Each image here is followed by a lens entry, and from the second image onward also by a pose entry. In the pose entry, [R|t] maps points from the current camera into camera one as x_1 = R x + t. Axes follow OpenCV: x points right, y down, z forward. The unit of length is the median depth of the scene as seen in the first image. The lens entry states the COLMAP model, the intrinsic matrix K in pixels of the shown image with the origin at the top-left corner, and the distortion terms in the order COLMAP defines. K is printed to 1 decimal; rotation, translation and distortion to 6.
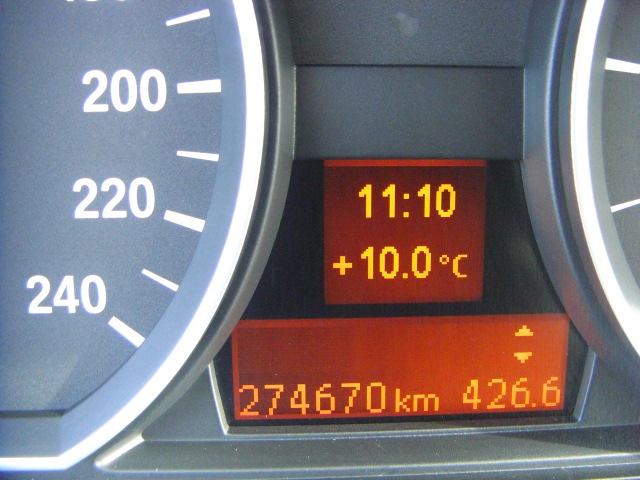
lens RADIAL K [[716.6, 0, 319.6], [0, 716.6, 241.1], [0, 0, 1]] dist [-0.130107, 0.000000]
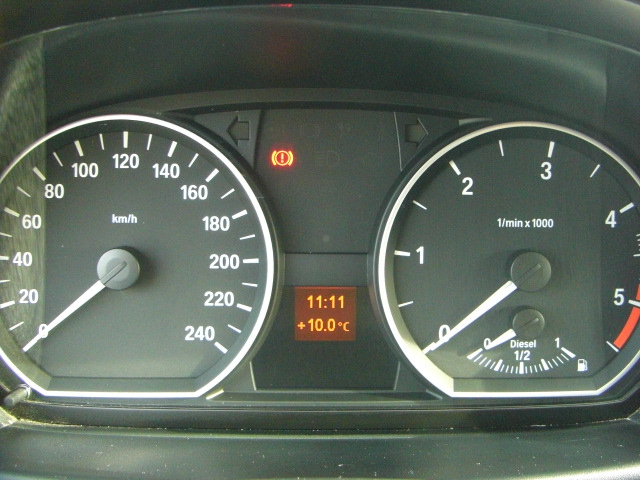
lens RADIAL K [[716.6, 0, 319.2], [0, 716.6, 241.6], [0, 0, 1]] dist [-0.130107, 0.000000]
pose [[0.999795, 0.017336, -0.010504, 0.130840], [-0.018485, 0.992421, -0.121487, 0.050162], [0.008318, 0.121656, 0.992537, -1.809740]]
